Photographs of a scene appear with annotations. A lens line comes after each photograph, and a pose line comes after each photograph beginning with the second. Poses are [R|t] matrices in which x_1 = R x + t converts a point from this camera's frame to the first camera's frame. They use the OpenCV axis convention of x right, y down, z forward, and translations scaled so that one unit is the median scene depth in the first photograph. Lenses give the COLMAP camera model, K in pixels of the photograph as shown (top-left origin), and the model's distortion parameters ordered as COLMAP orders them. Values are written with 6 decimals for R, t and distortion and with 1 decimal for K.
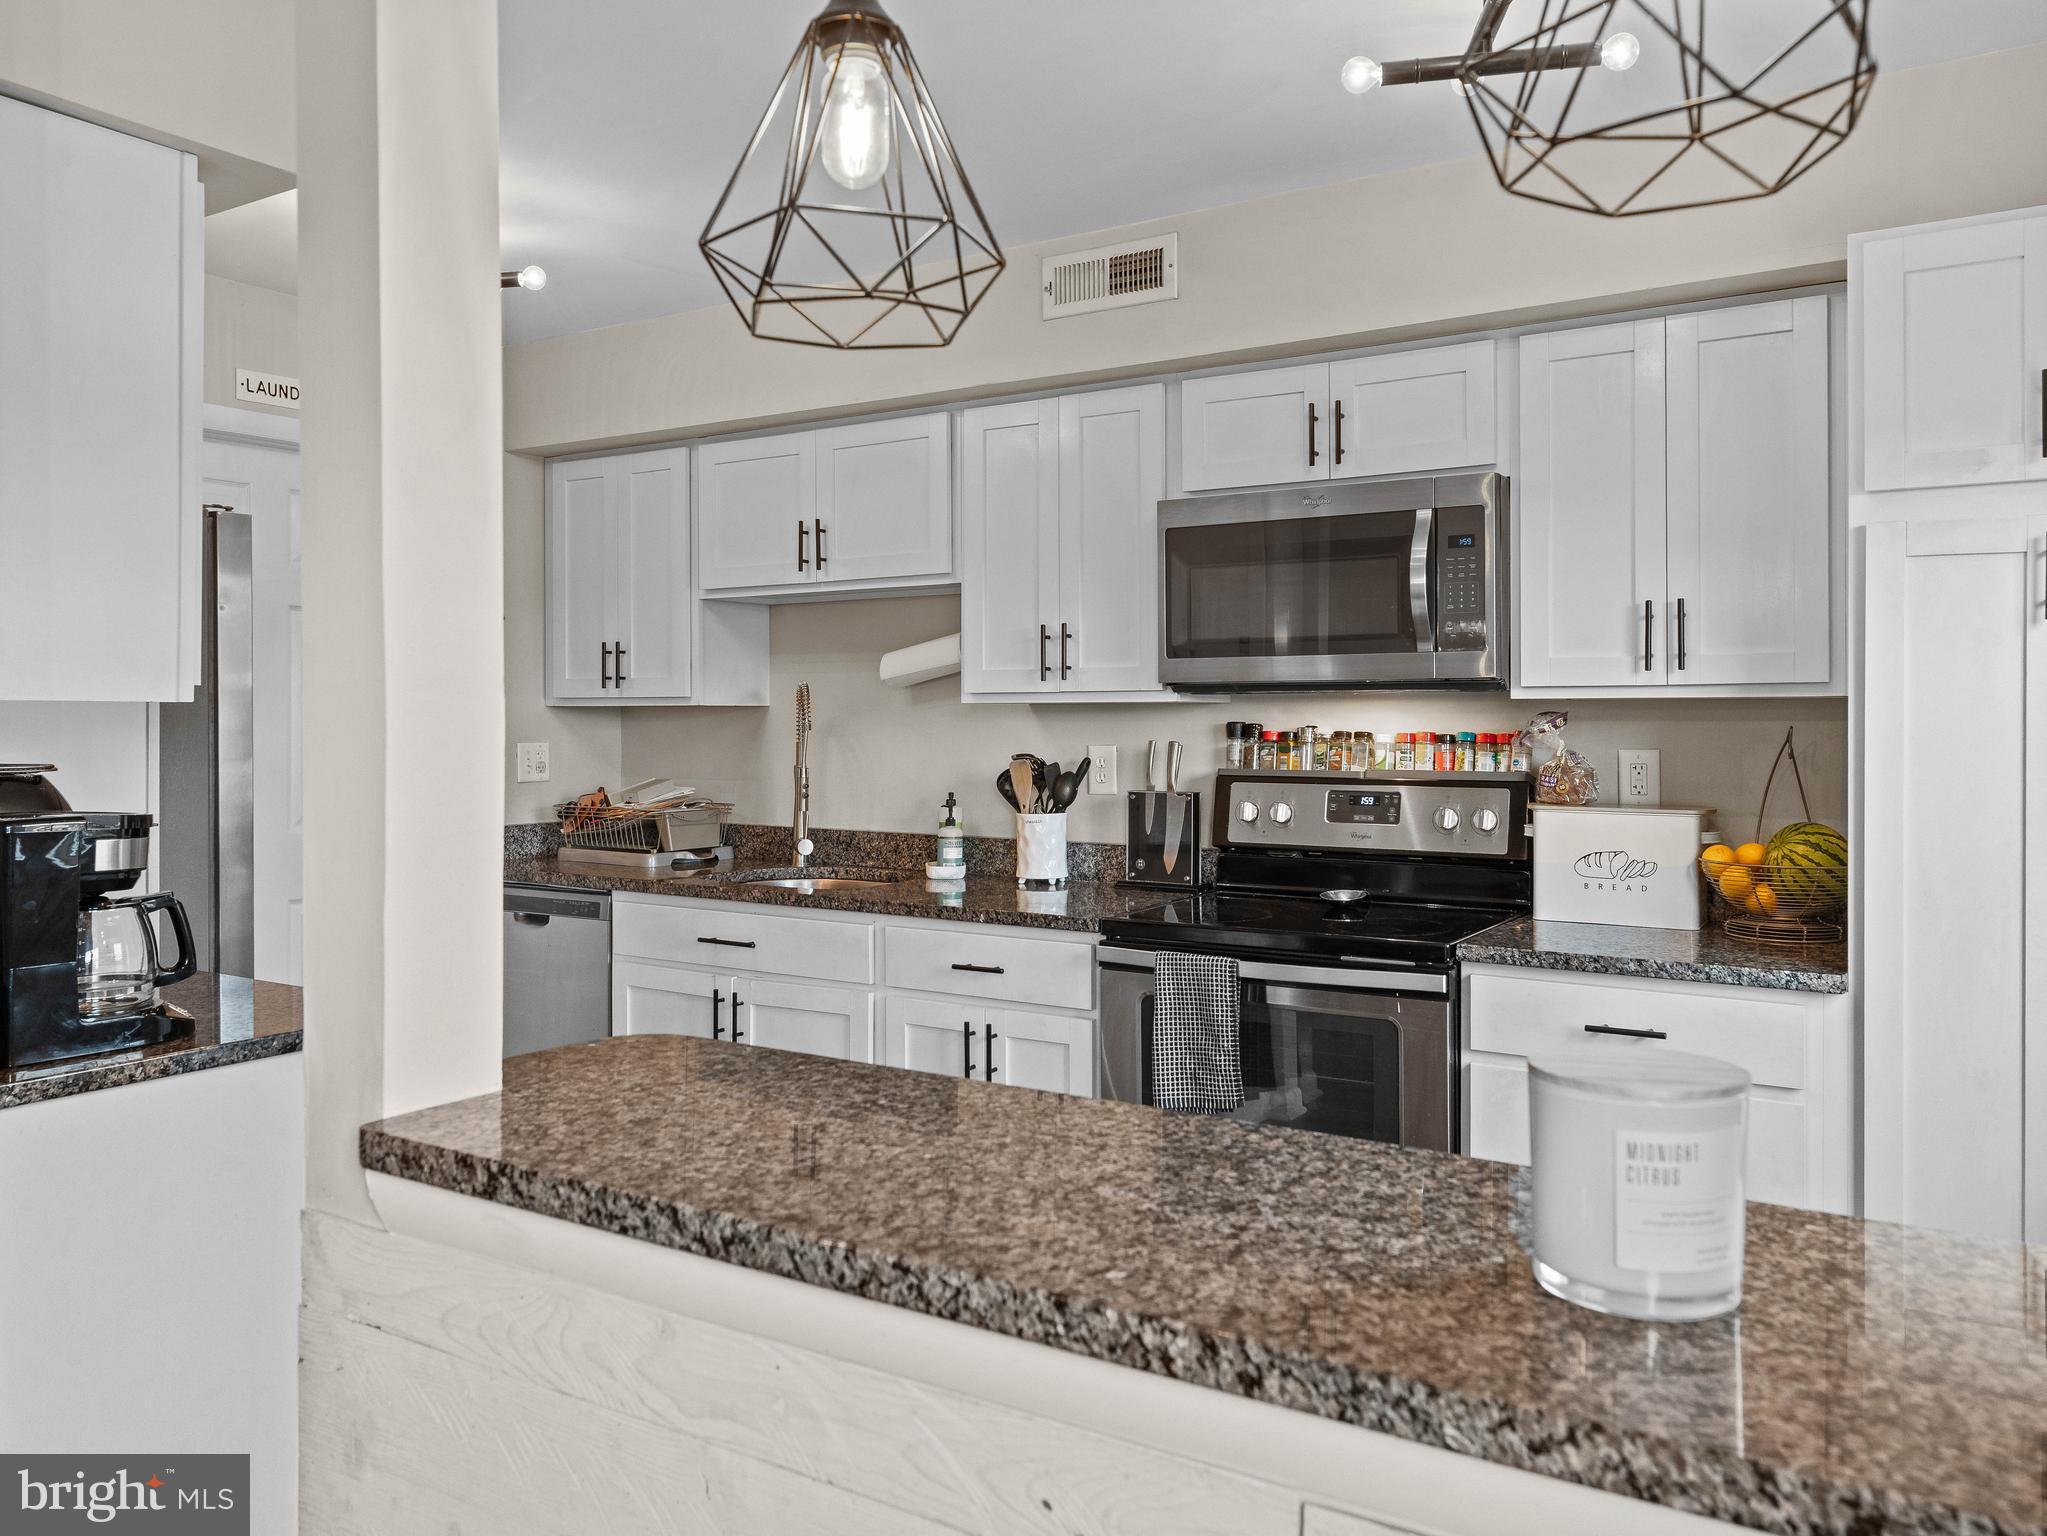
lens RADIAL K [[1554.6, 0, 1018.8], [0, 1554.6, 716.7], [0, 0, 1]] dist [0.007424, 0.000541]
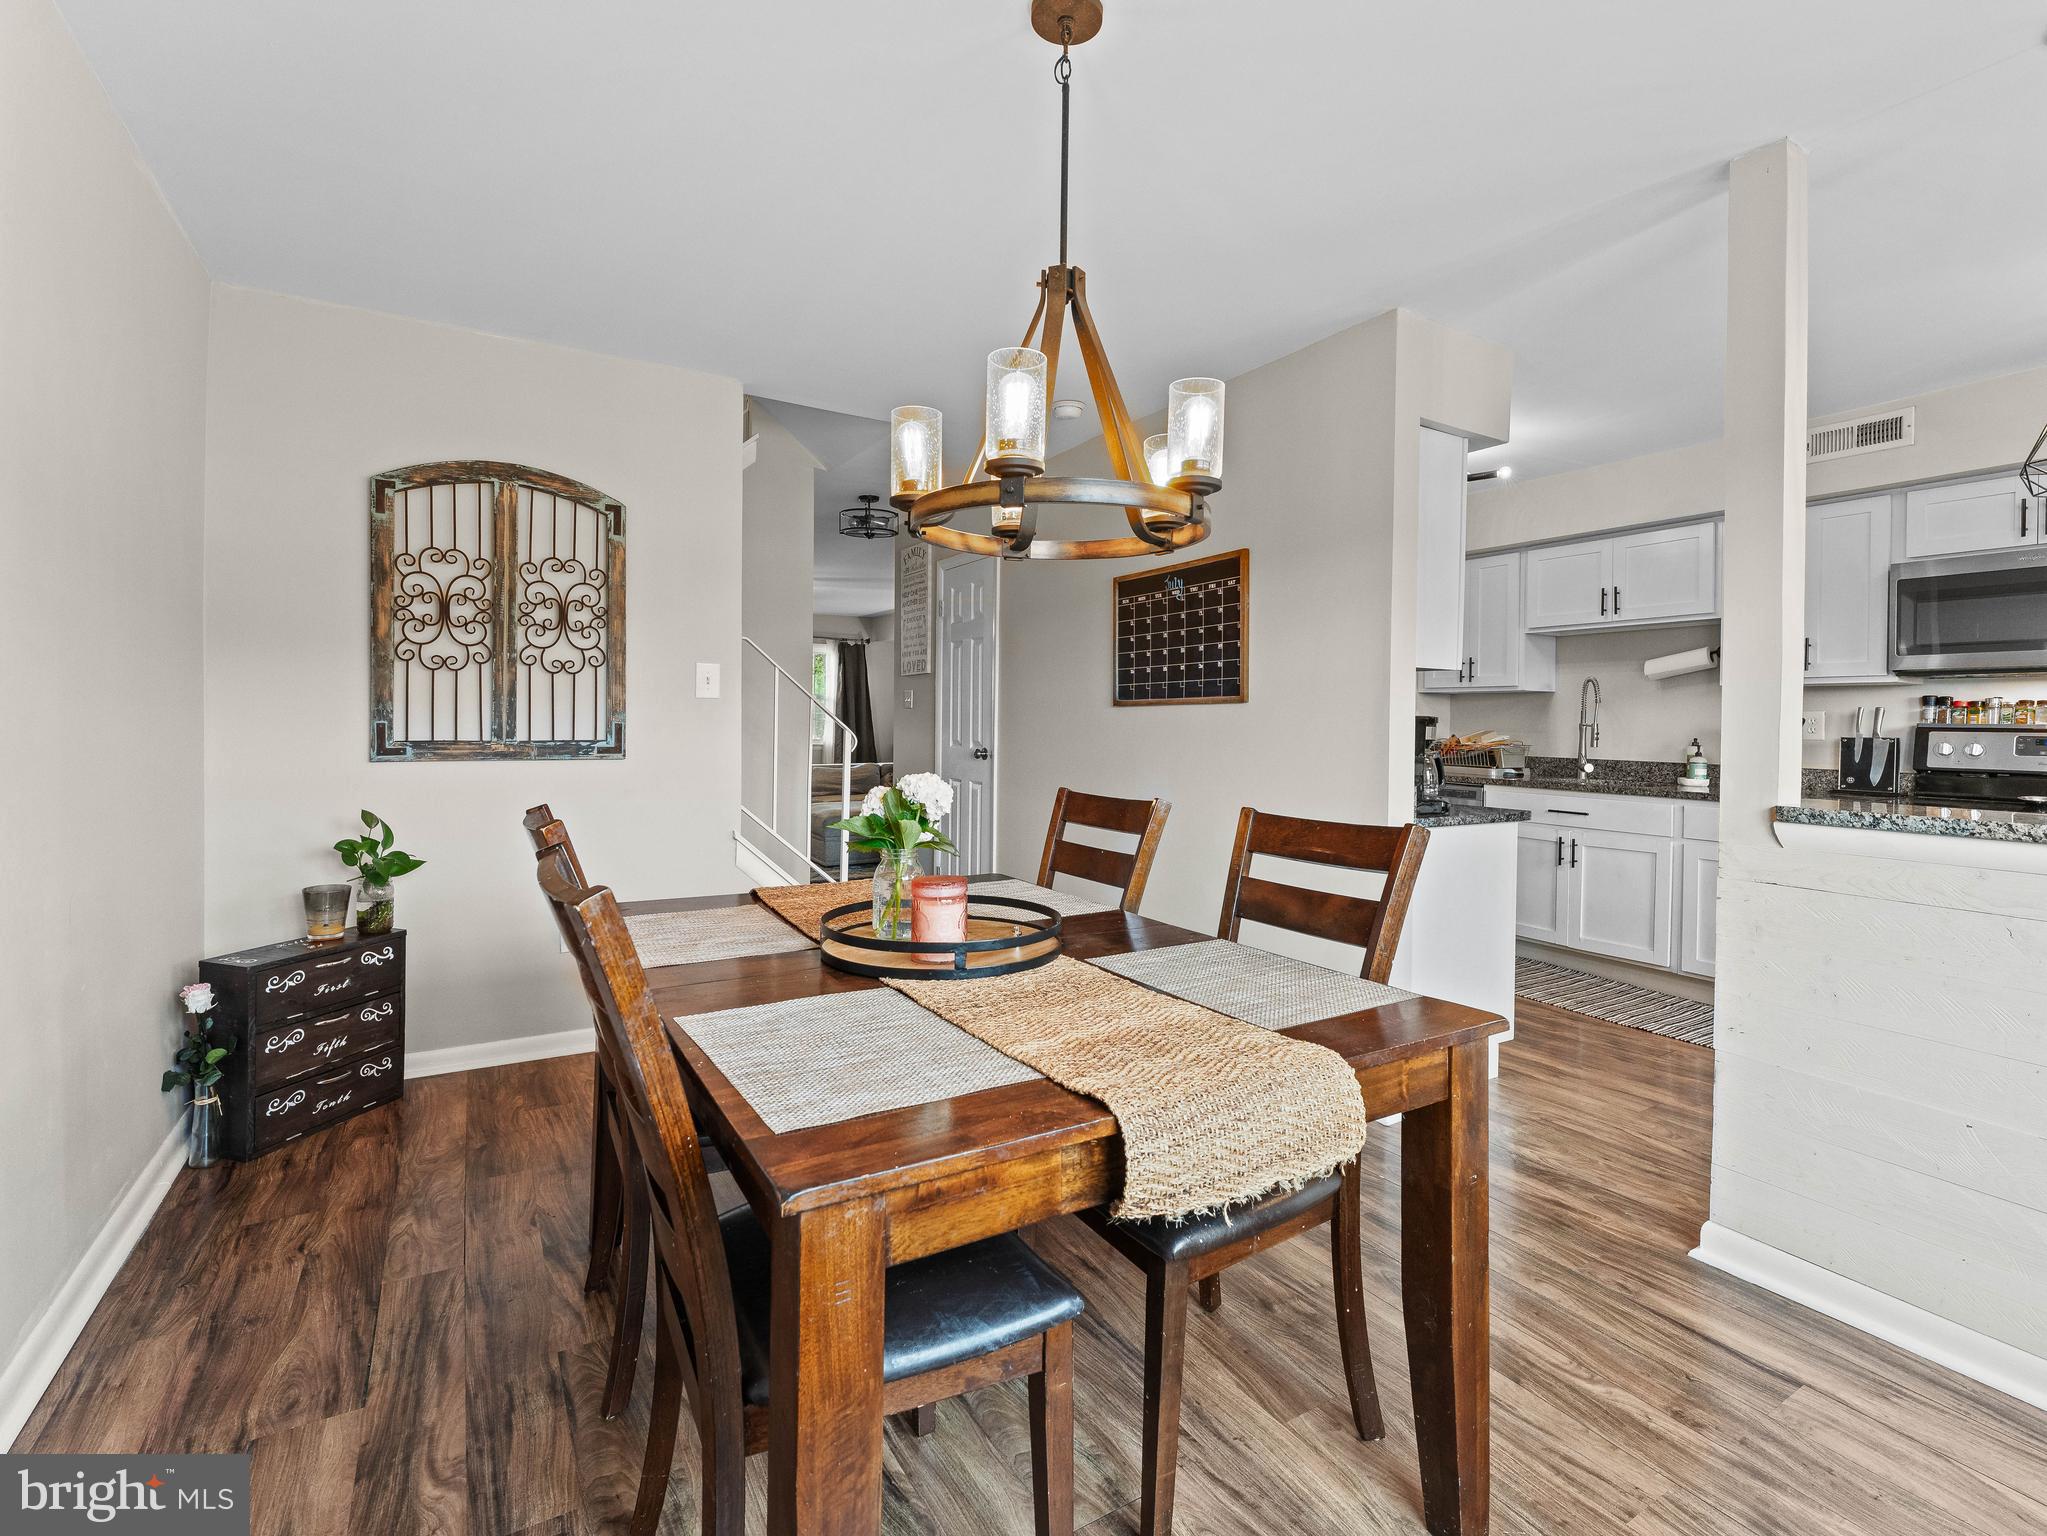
lens RADIAL K [[943.0, 0, 1018.9], [0, 943.0, 732.1], [0, 0, 1]] dist [0.001173, -0.000905]
pose [[0.894829, 0.018054, -0.446045, -0.288846], [-0.014188, 0.999827, 0.012005, 0.045201], [0.446185, -0.004414, 0.894930, -0.342379]]
